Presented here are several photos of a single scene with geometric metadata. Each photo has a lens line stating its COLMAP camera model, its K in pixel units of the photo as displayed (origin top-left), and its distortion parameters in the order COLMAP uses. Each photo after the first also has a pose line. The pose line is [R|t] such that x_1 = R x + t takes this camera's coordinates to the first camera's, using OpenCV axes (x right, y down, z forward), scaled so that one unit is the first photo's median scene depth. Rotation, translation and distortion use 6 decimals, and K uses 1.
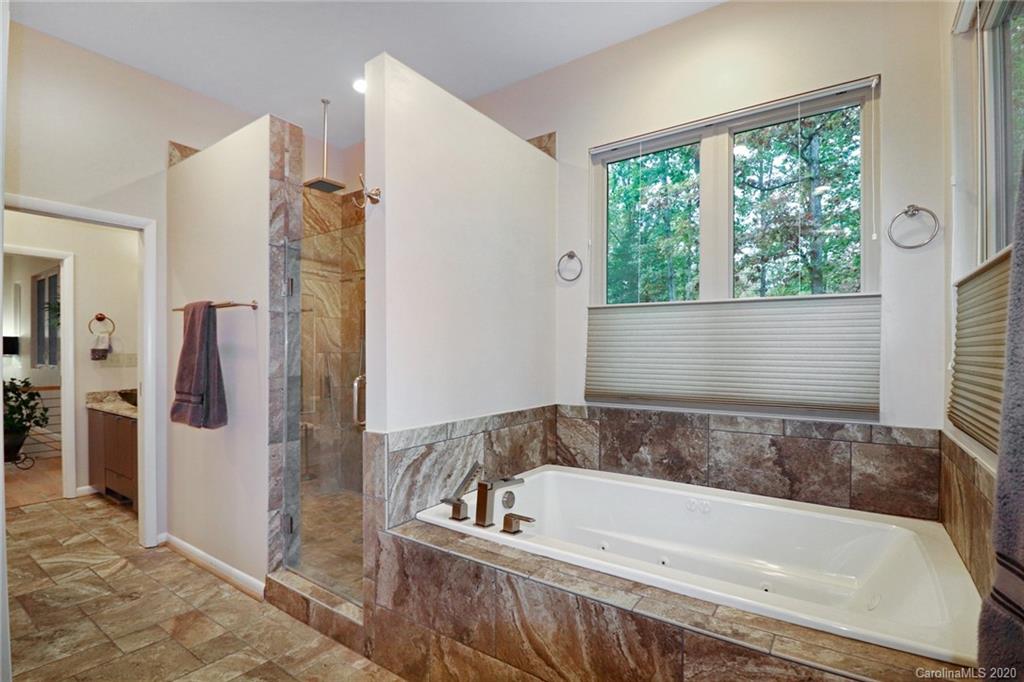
lens RADIAL K [[488.7, 0, 510.2], [0, 488.7, 349.1], [0, 0, 1]] dist [-0.014173, -0.001835]
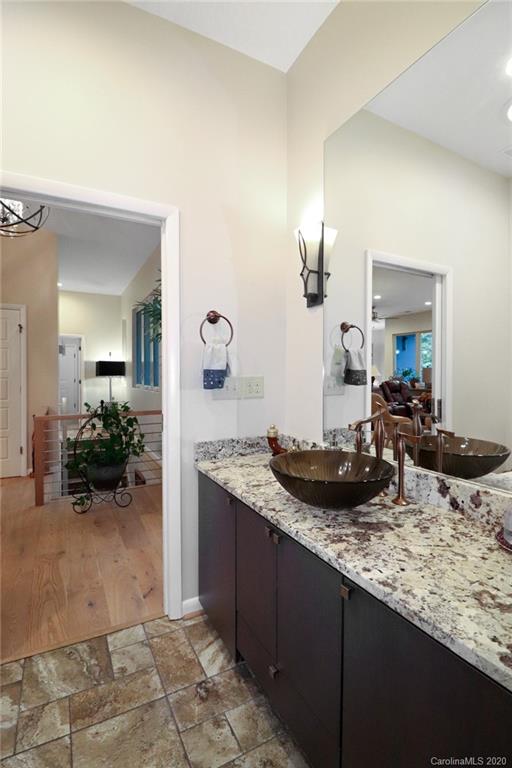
lens RADIAL K [[366.5, 0, 256.1], [0, 366.5, 378.8], [0, 0, 1]] dist [-0.014173, -0.001835]
pose [[0.893719, 0.012234, -0.448460, -0.494723], [-0.005340, 0.999847, 0.016634, 0.002504], [0.448595, -0.012471, 0.893648, 0.512347]]
